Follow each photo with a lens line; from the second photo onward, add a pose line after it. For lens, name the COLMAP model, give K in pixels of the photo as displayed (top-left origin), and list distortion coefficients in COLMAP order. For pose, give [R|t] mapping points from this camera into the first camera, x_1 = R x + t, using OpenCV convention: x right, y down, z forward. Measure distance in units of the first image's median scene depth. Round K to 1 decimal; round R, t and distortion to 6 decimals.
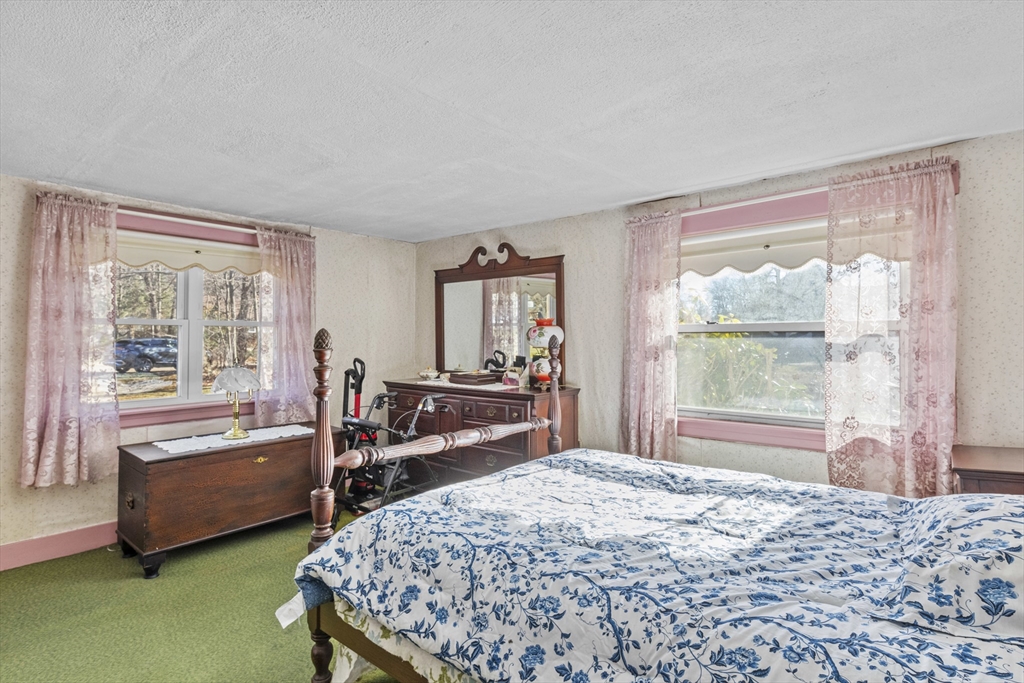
lens RADIAL K [[510.5, 0, 512.9], [0, 510.5, 331.1], [0, 0, 1]] dist [-0.002637, -0.000681]
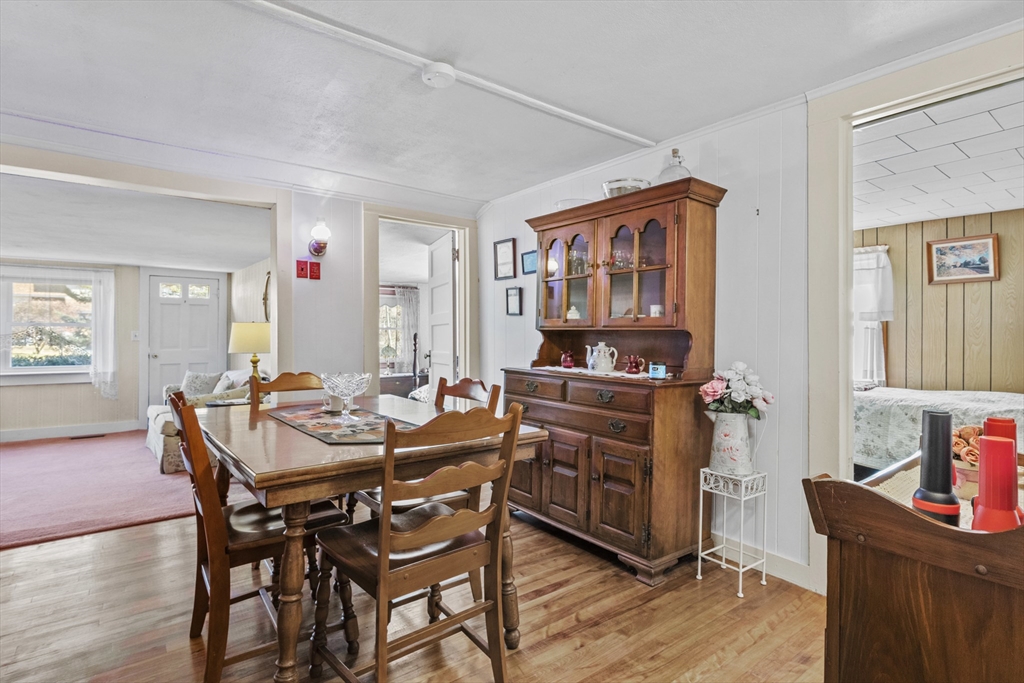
lens RADIAL K [[510.5, 0, 512.9], [0, 510.5, 331.1], [0, 0, 1]] dist [-0.002637, -0.000681]
pose [[0.976361, 0.001560, -0.216140, 0.511324], [0.000217, 0.999966, 0.008198, -0.021667], [0.216145, -0.008051, 0.976328, -1.126796]]
